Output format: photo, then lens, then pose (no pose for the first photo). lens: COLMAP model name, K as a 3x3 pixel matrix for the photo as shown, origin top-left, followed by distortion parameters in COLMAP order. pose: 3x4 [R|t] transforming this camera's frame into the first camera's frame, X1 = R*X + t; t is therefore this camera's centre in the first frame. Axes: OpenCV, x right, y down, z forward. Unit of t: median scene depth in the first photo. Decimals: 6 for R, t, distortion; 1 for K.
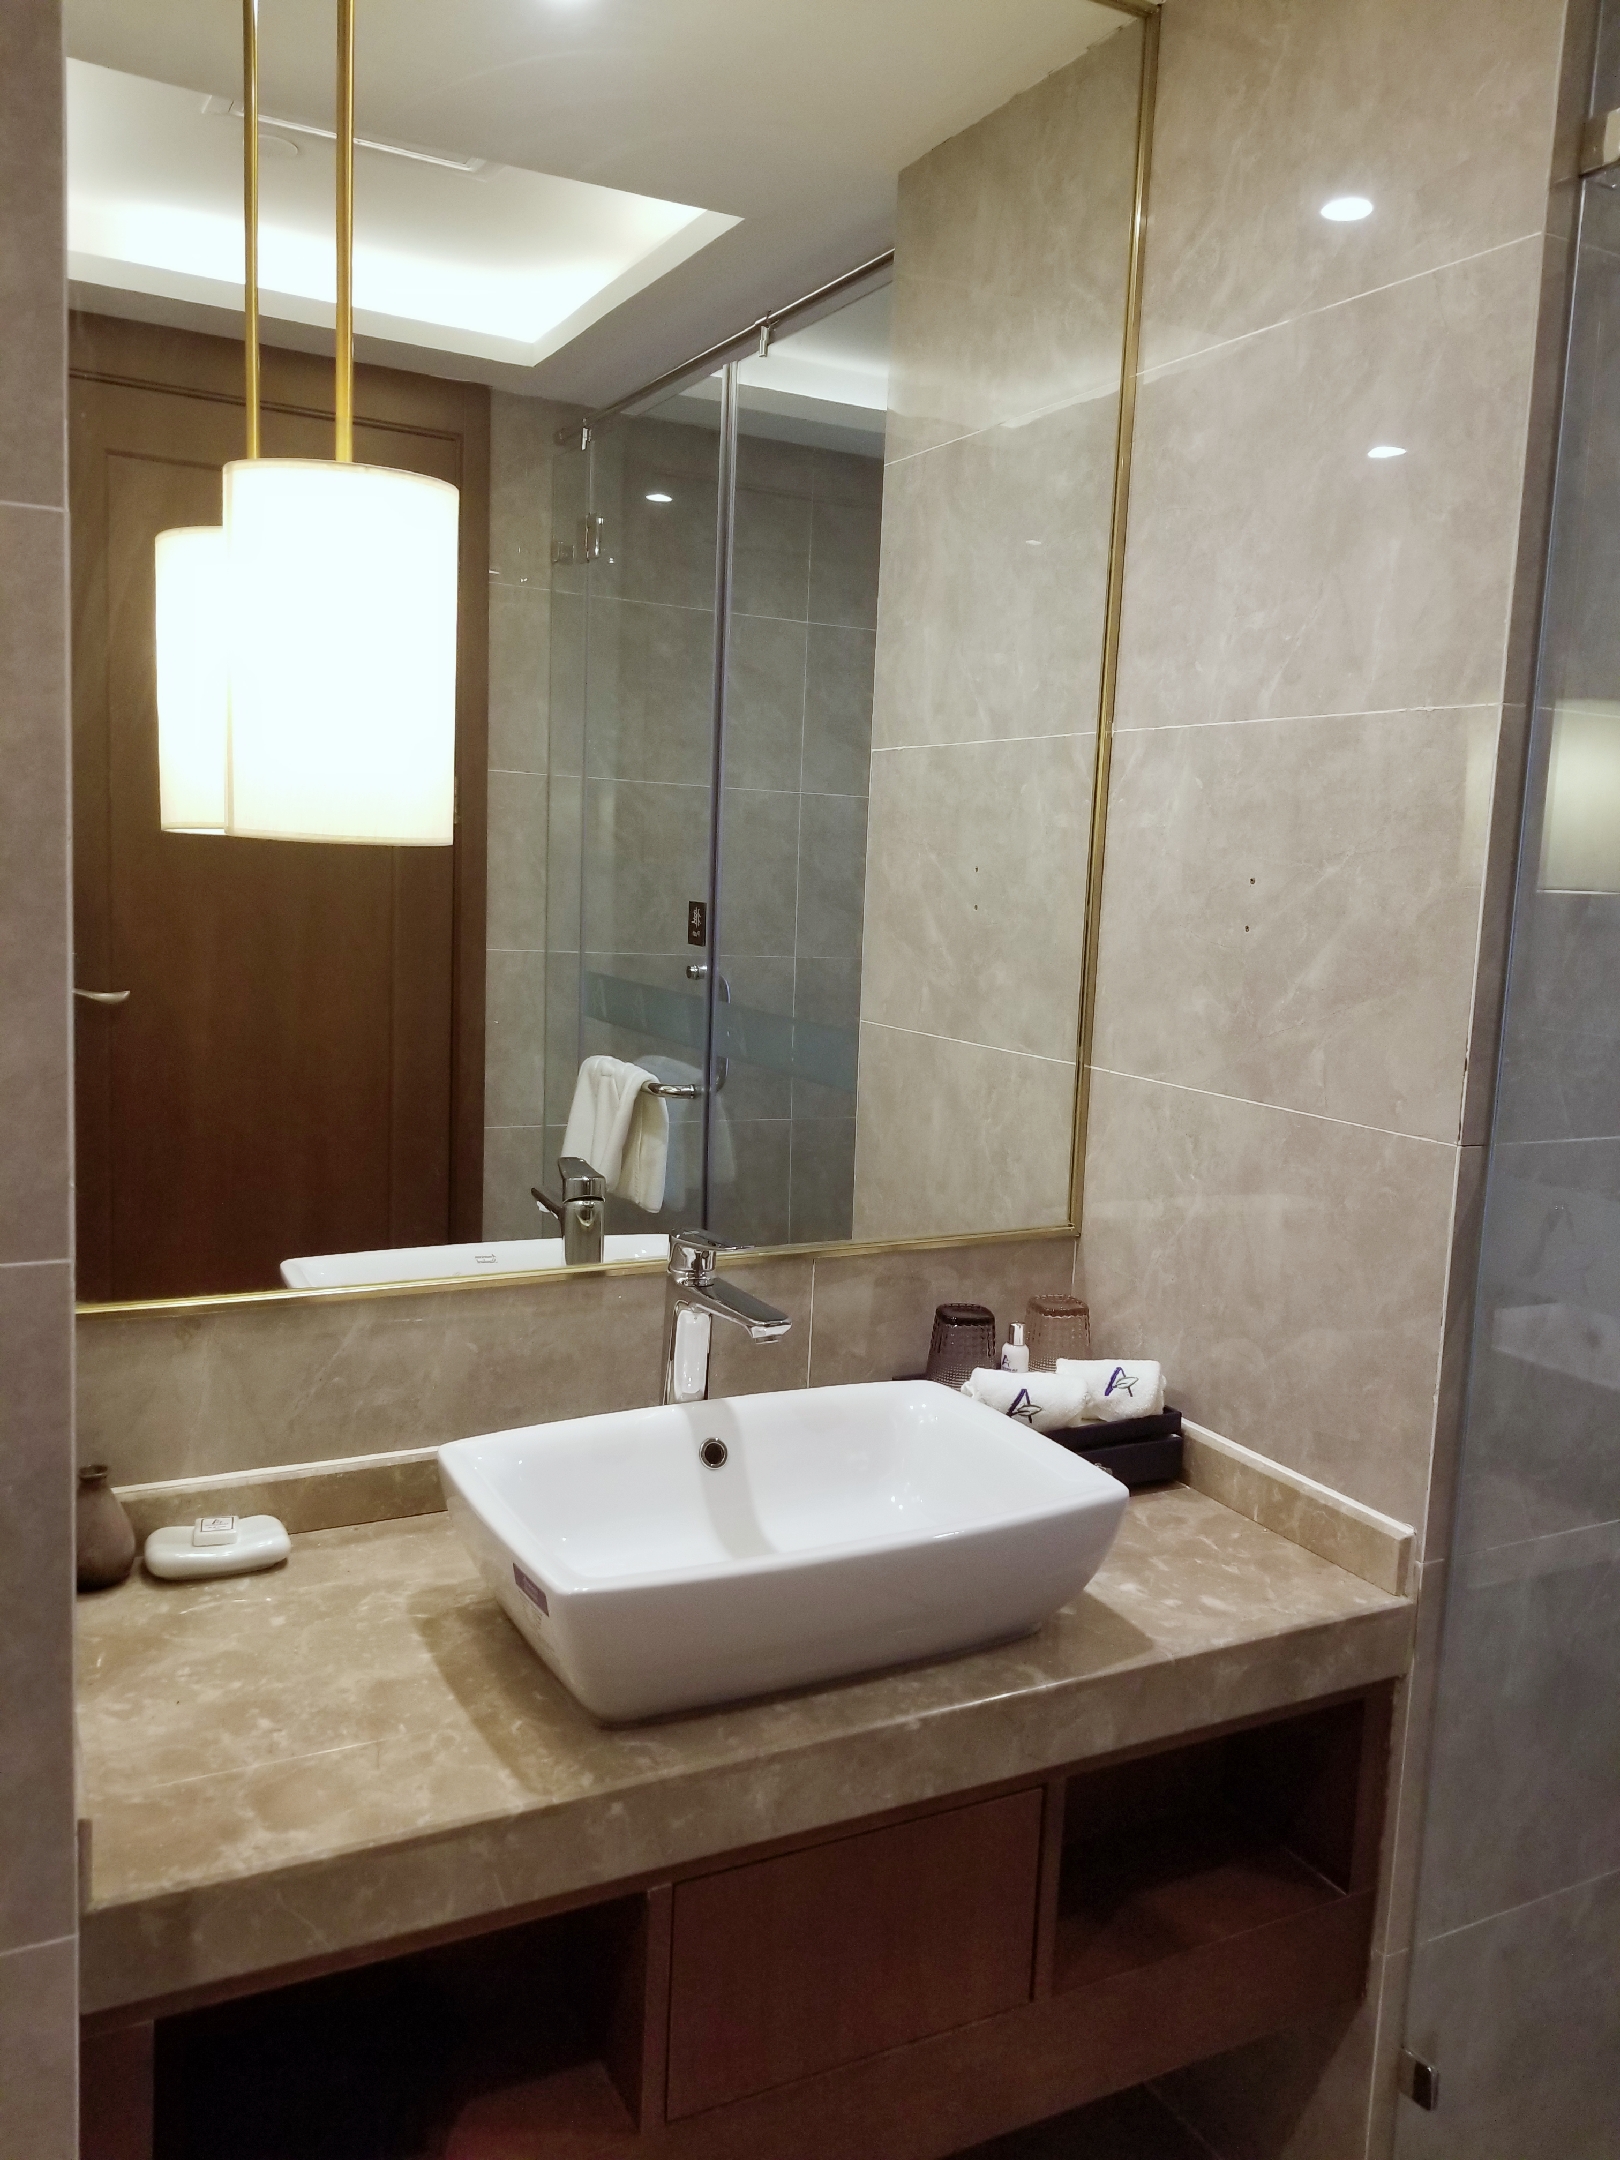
lens RADIAL K [[1702.8, 0, 810.0], [0, 1702.8, 1080.0], [0, 0, 1]] dist [0.091188, -0.156042]
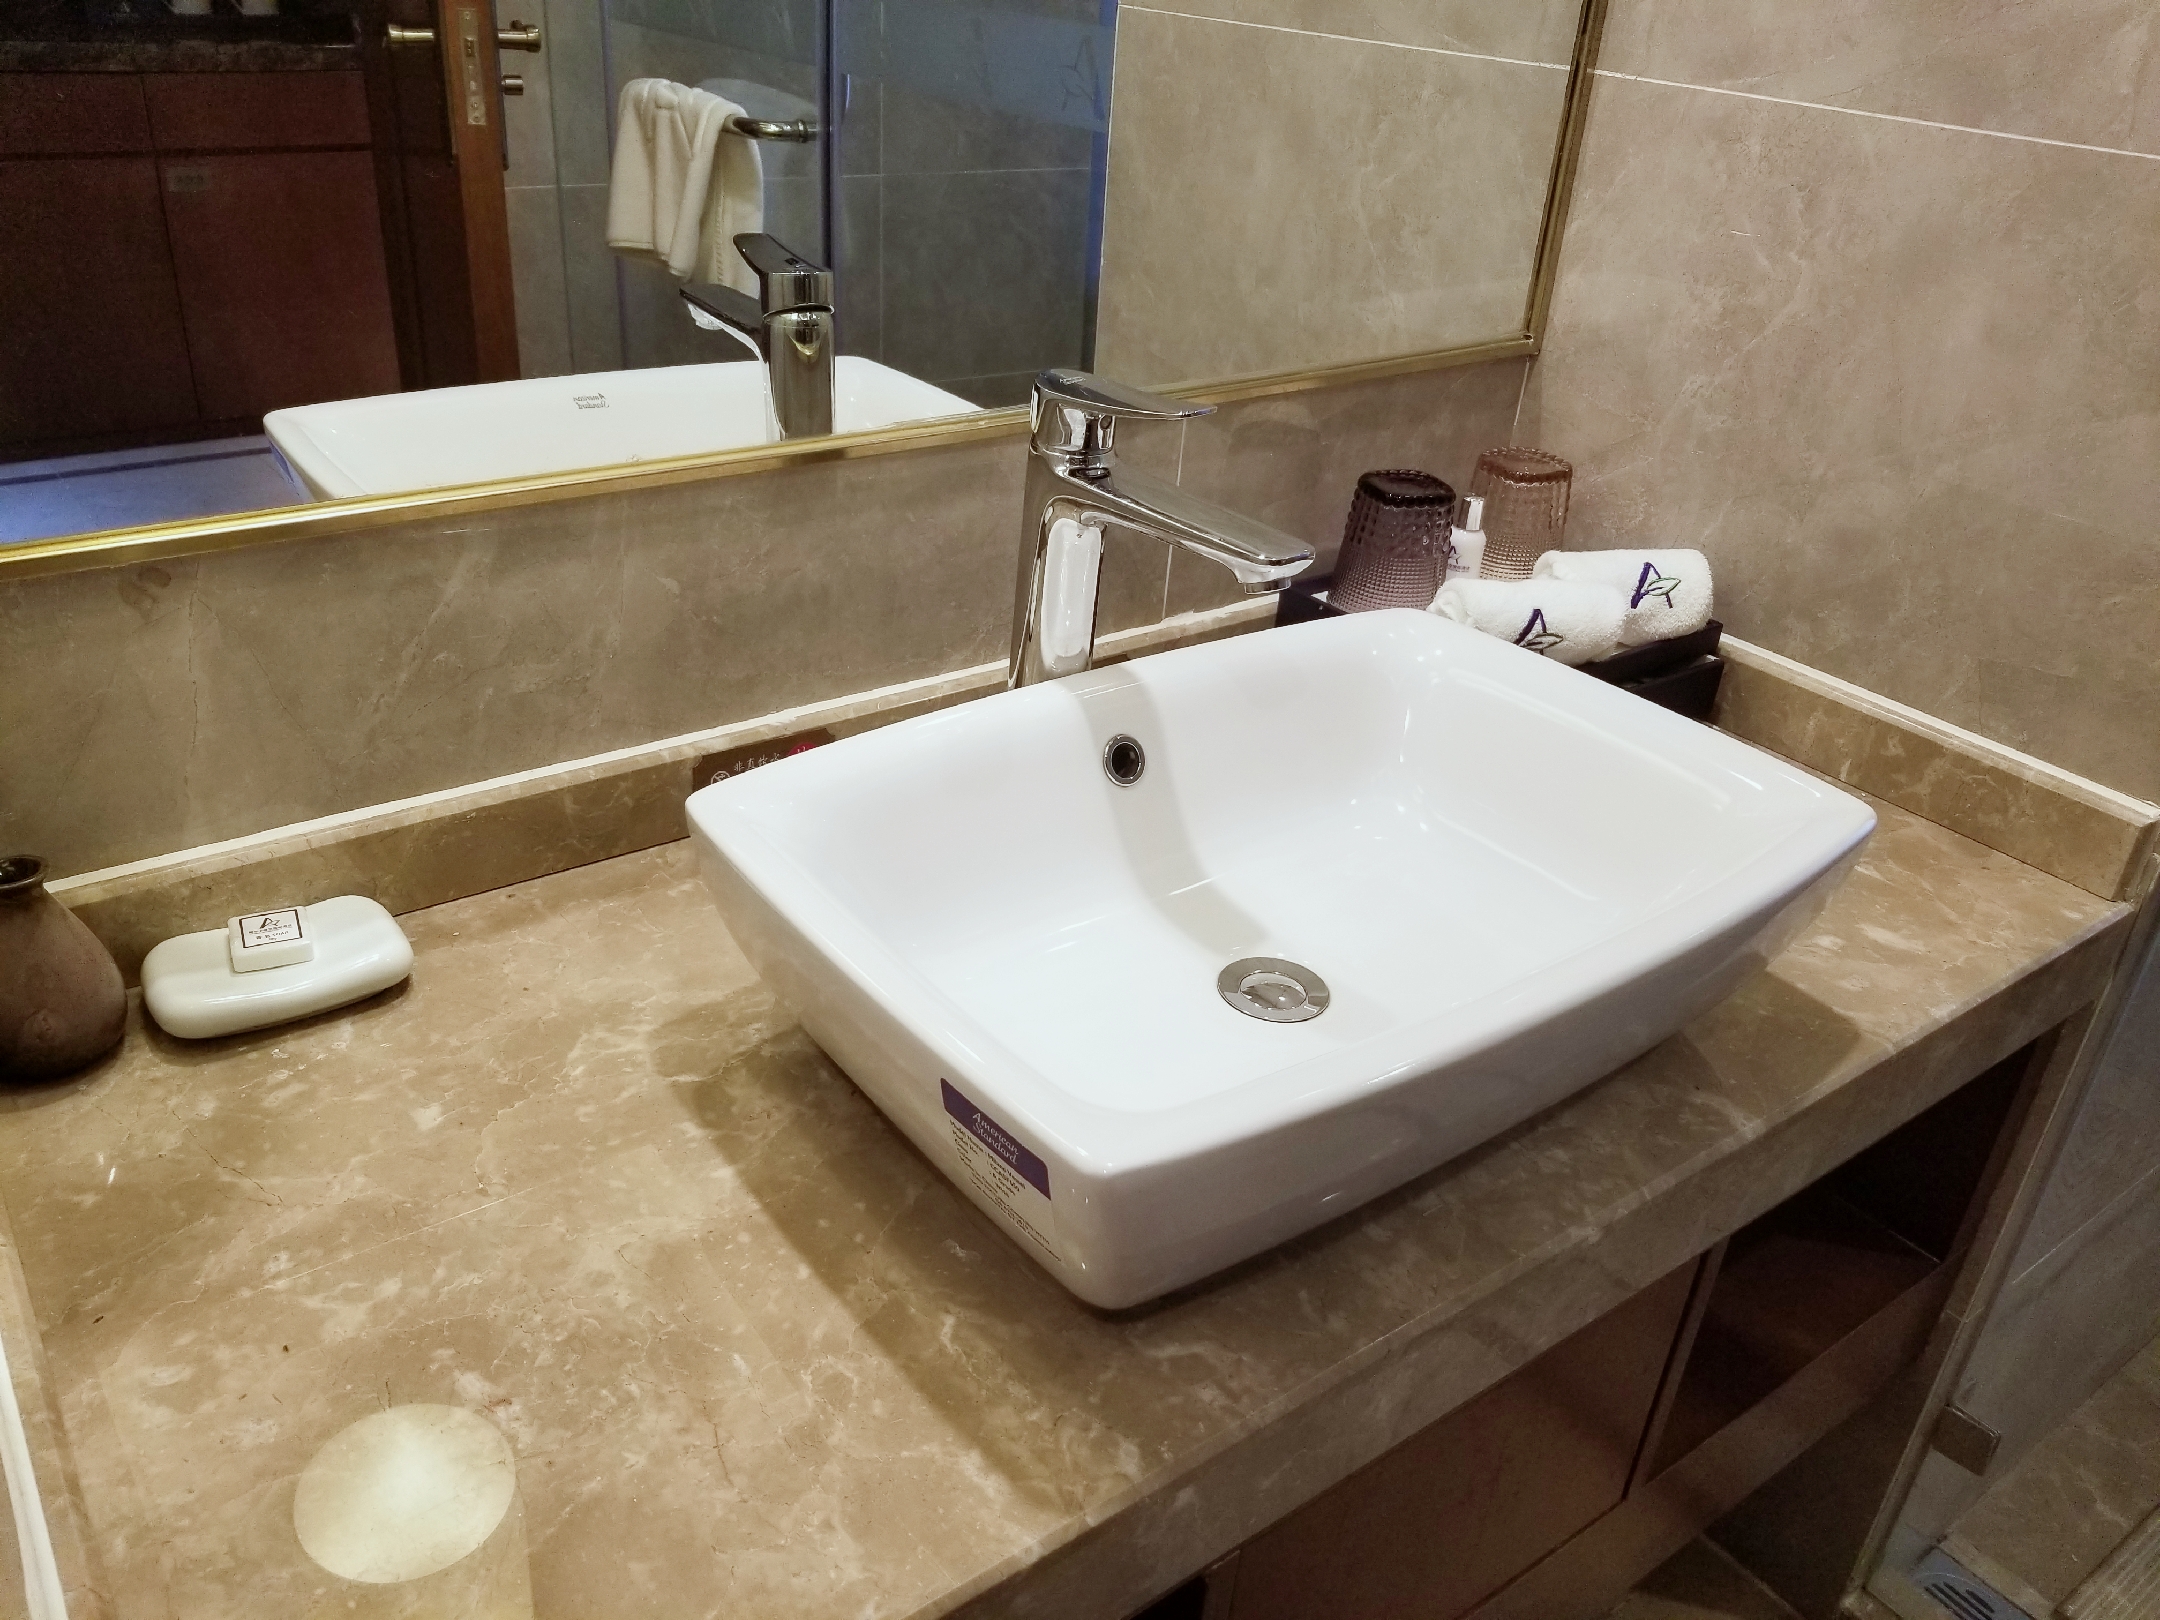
lens RADIAL K [[1702.8, 0, 1070.3], [0, 1702.8, 816.3], [0, 0, 1]] dist [0.091188, -0.156042]
pose [[0.986929, -0.058743, 0.150069, -0.161498], [-0.000405, 0.930292, 0.366820, 0.017233], [-0.161156, -0.362086, 0.918108, 0.435111]]
